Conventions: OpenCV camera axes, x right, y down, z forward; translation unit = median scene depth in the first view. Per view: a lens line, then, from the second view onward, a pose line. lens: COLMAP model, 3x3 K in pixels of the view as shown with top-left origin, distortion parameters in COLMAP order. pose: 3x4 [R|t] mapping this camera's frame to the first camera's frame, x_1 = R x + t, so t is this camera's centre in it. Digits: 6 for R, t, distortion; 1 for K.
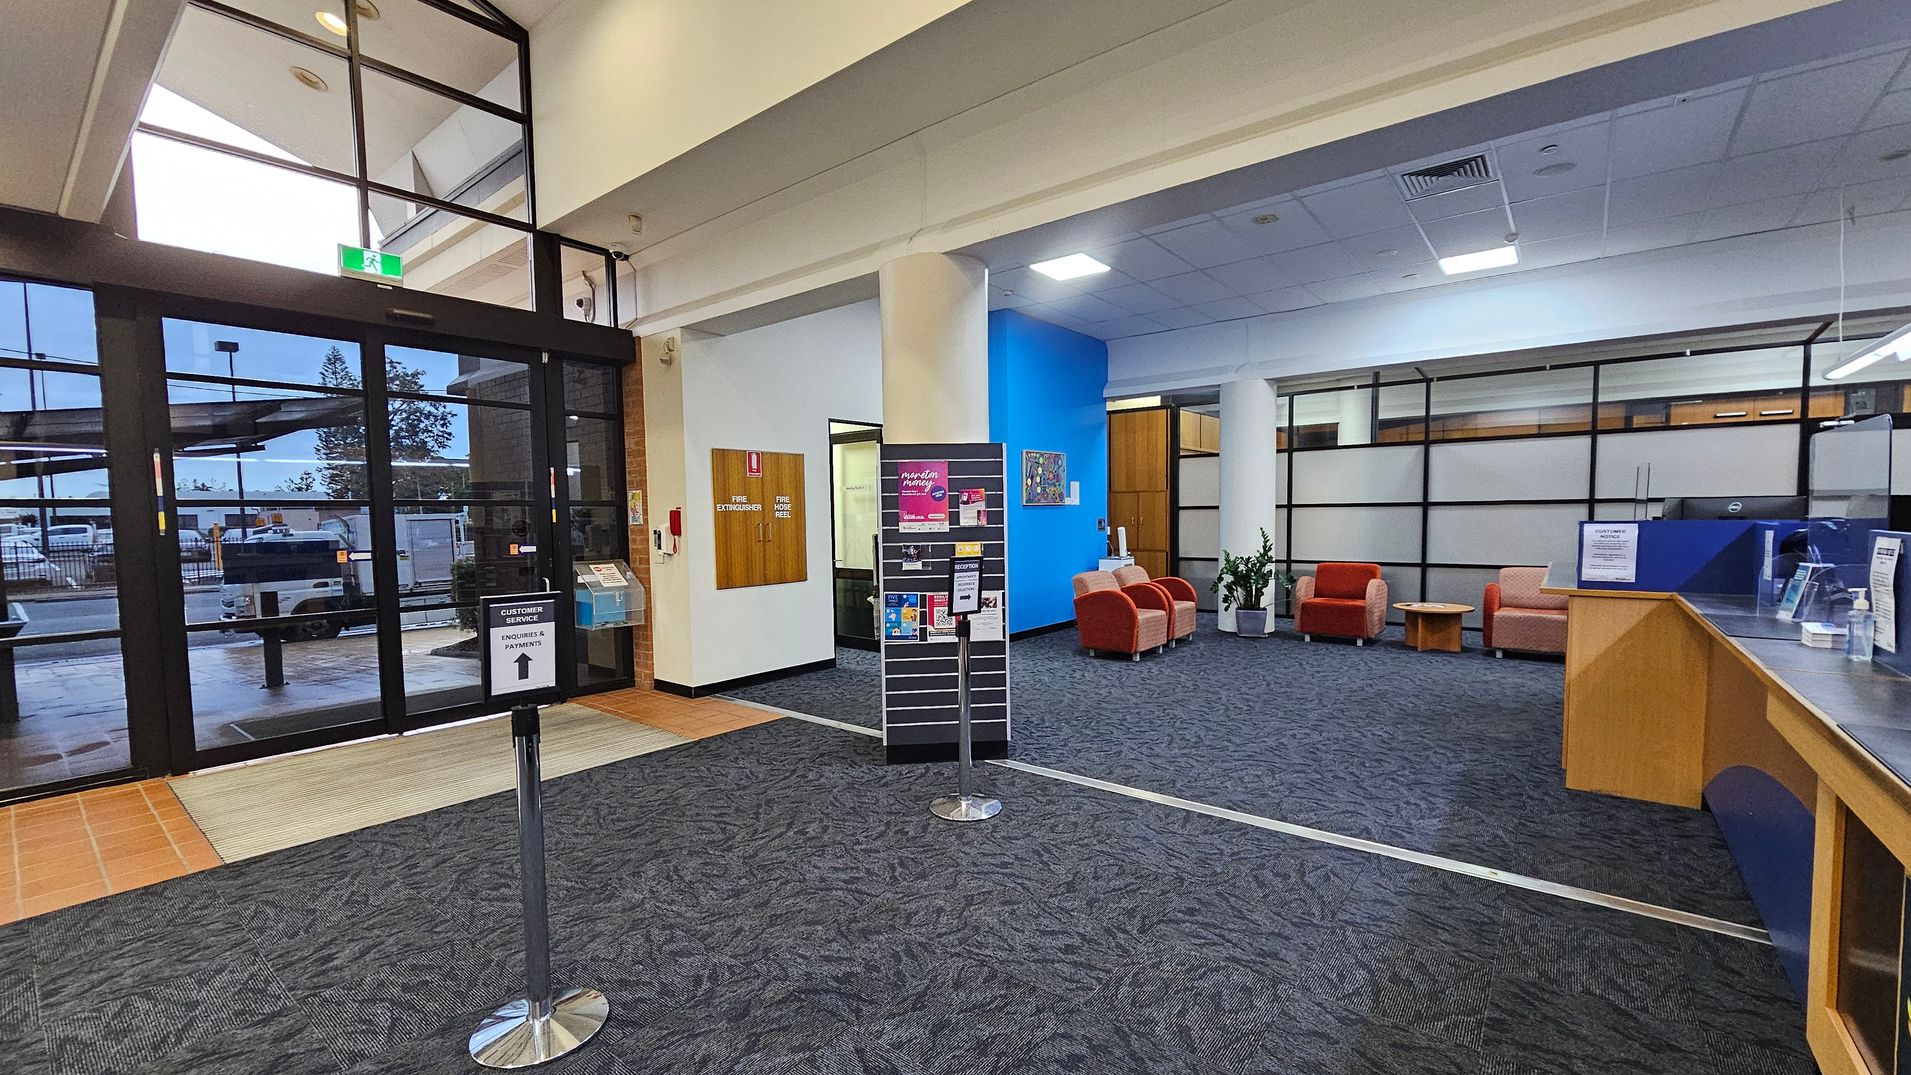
lens RADIAL K [[781.3, 0, 951.2], [0, 781.3, 561.2], [0, 0, 1]] dist [-0.002715, 0.001007]
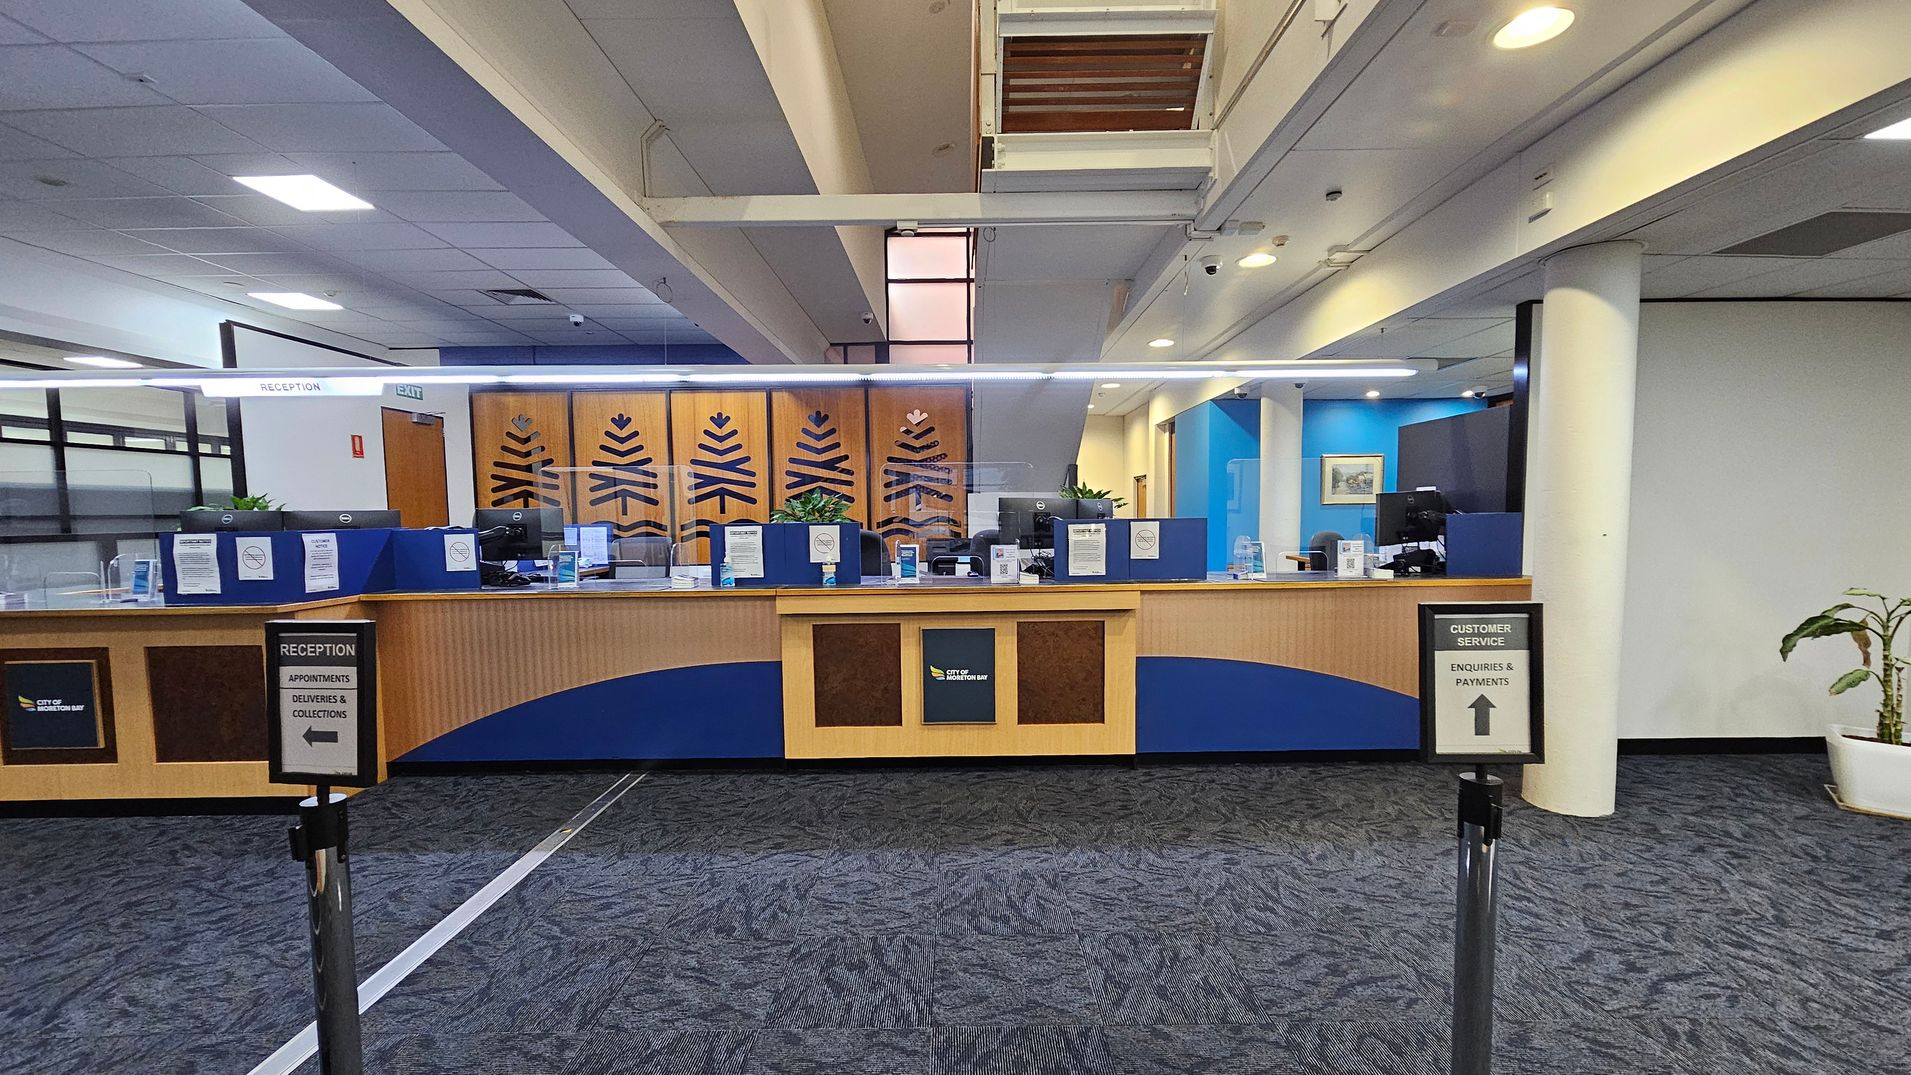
lens RADIAL K [[781.3, 0, 957.3], [0, 781.3, 560.9], [0, 0, 1]] dist [-0.002715, 0.001007]
pose [[-0.621054, -0.027019, 0.783302, -0.329149], [0.069931, 0.993509, 0.089716, -0.033756], [-0.780642, 0.110495, -0.615133, 0.724654]]
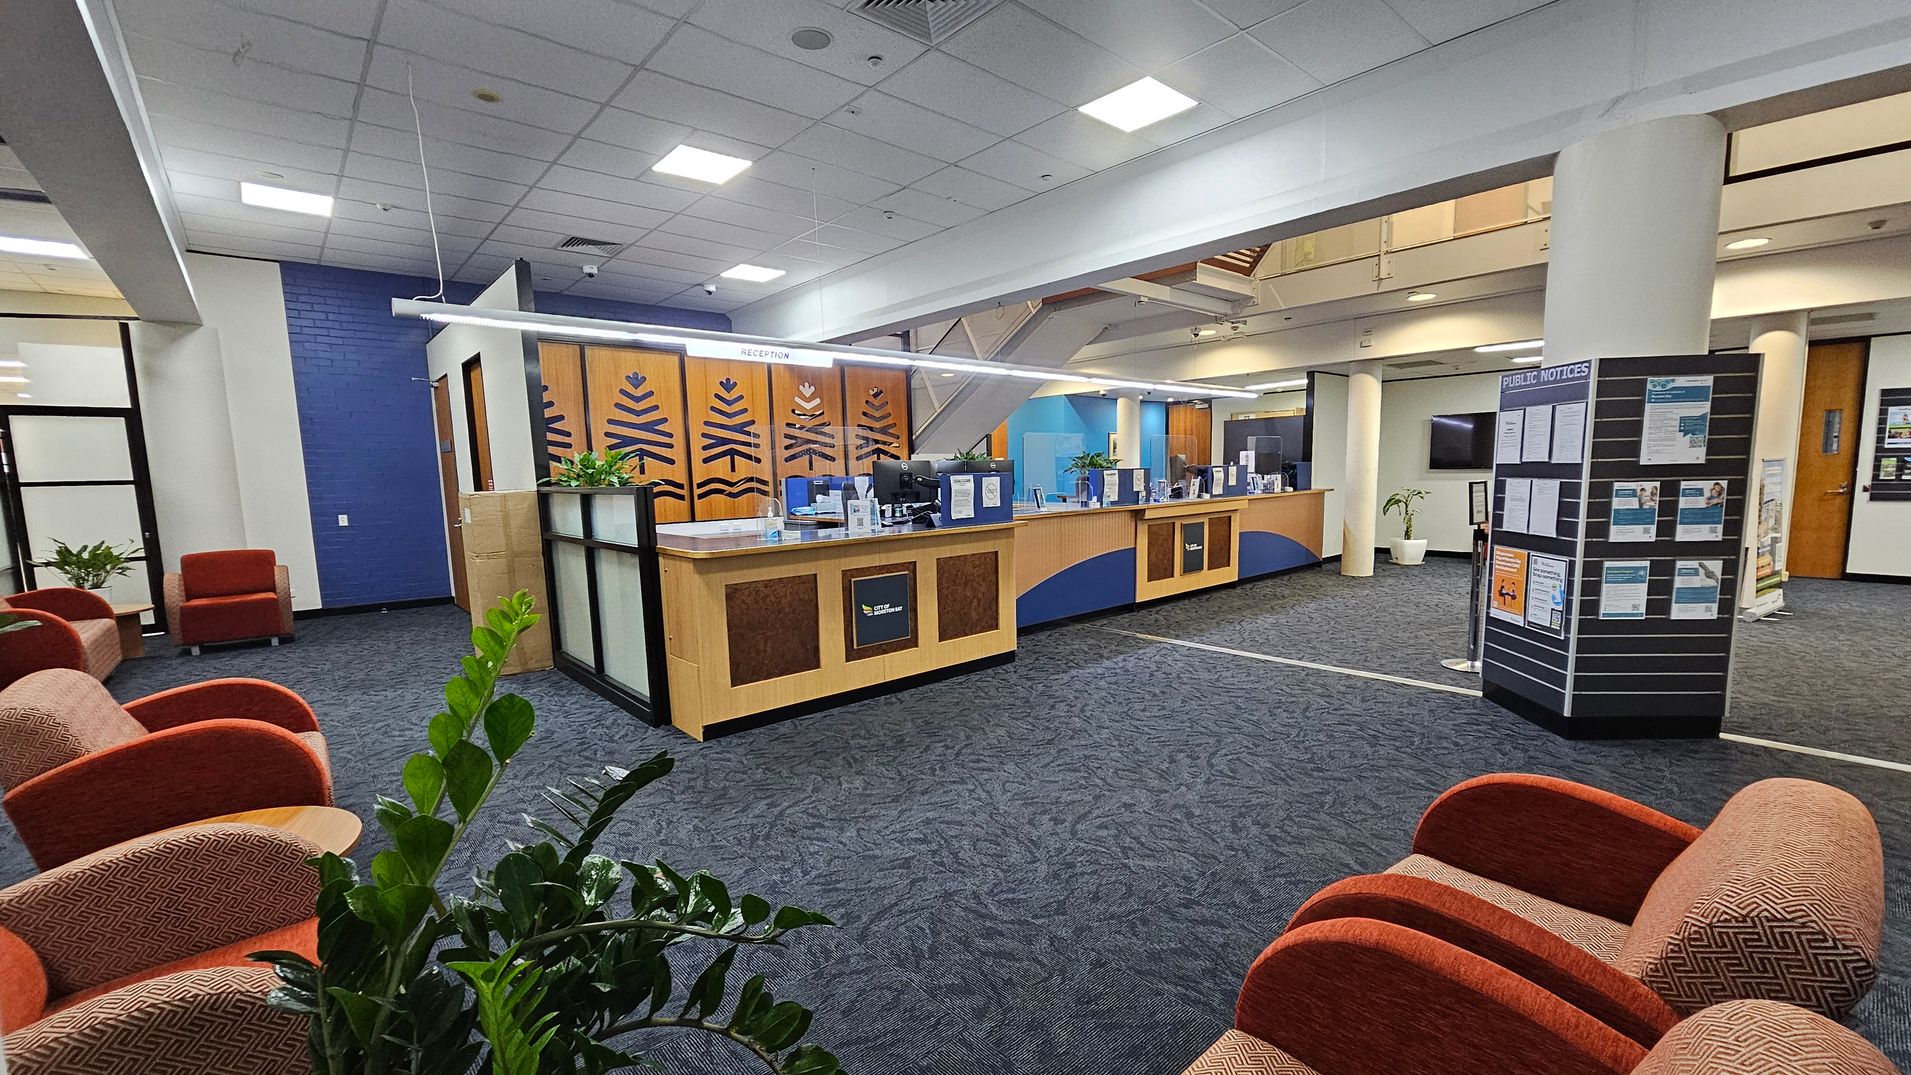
lens RADIAL K [[781.3, 0, 954.0], [0, 781.3, 567.6], [0, 0, 1]] dist [-0.002715, 0.001007]
pose [[-0.983956, 0.016527, 0.177646, 0.496958], [0.049657, 0.981725, 0.183711, -0.112478], [-0.171363, 0.189585, -0.966795, 1.831096]]
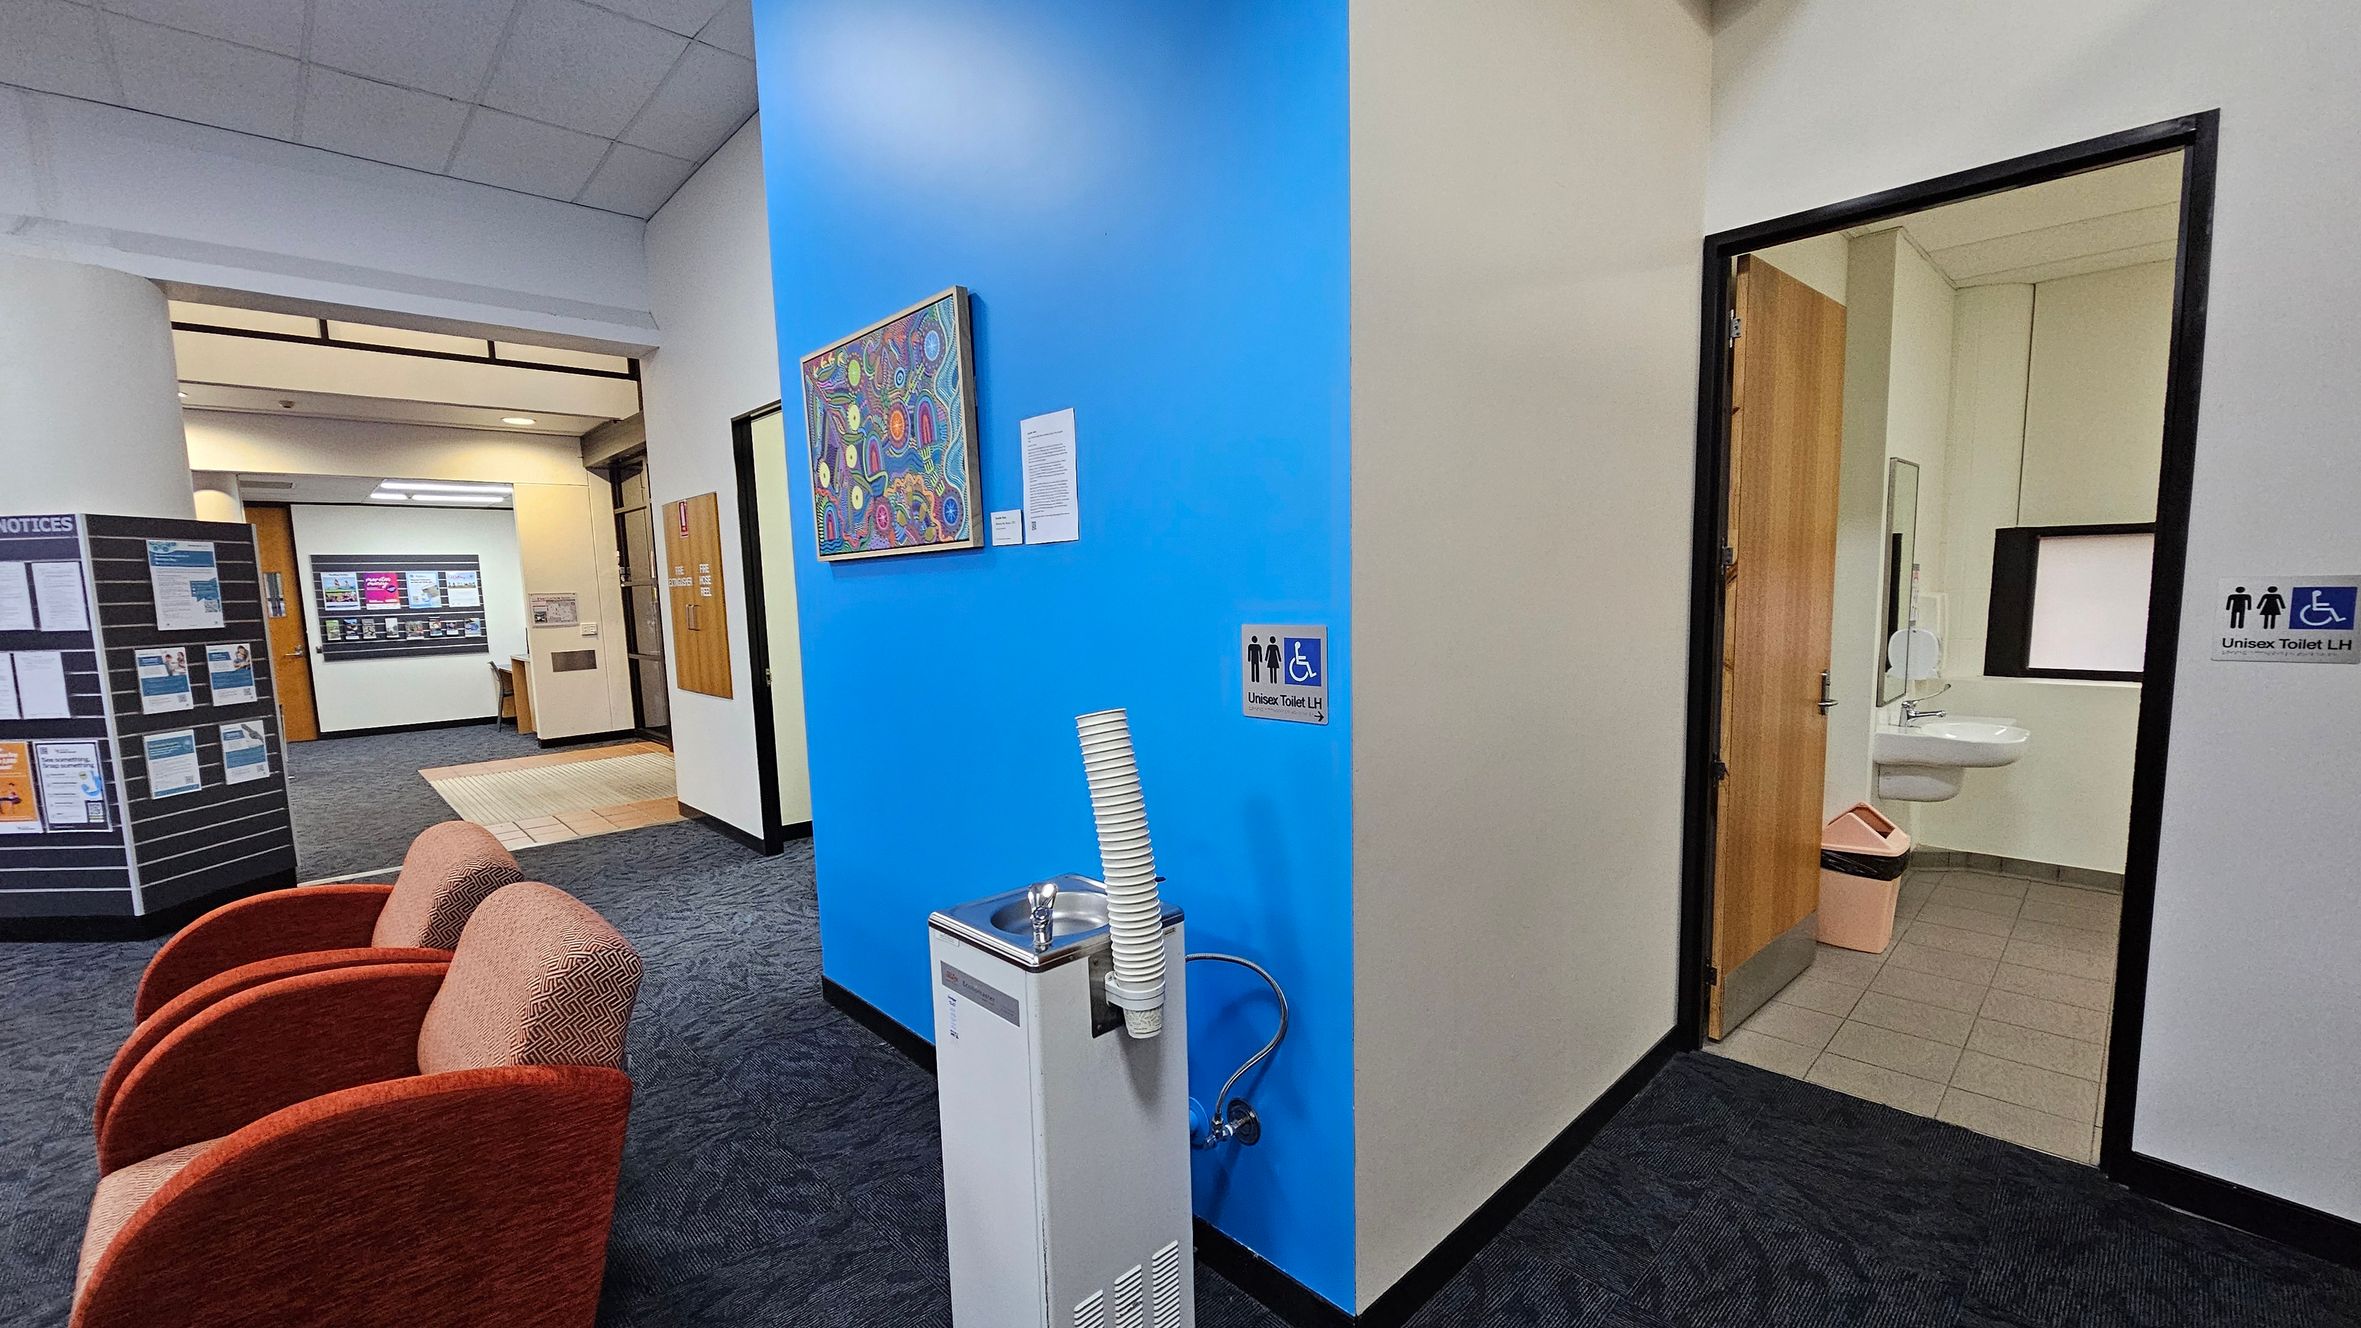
lens RADIAL K [[965.3, 0, 1177.6], [0, 965.3, 691.6], [0, 0, 1]] dist [-0.002715, 0.001007]
pose [[-0.130834, 0.128405, -0.983054, 0.714726], [-0.032899, 0.990469, 0.133752, -0.130372], [0.990858, 0.049841, -0.125362, 1.993709]]
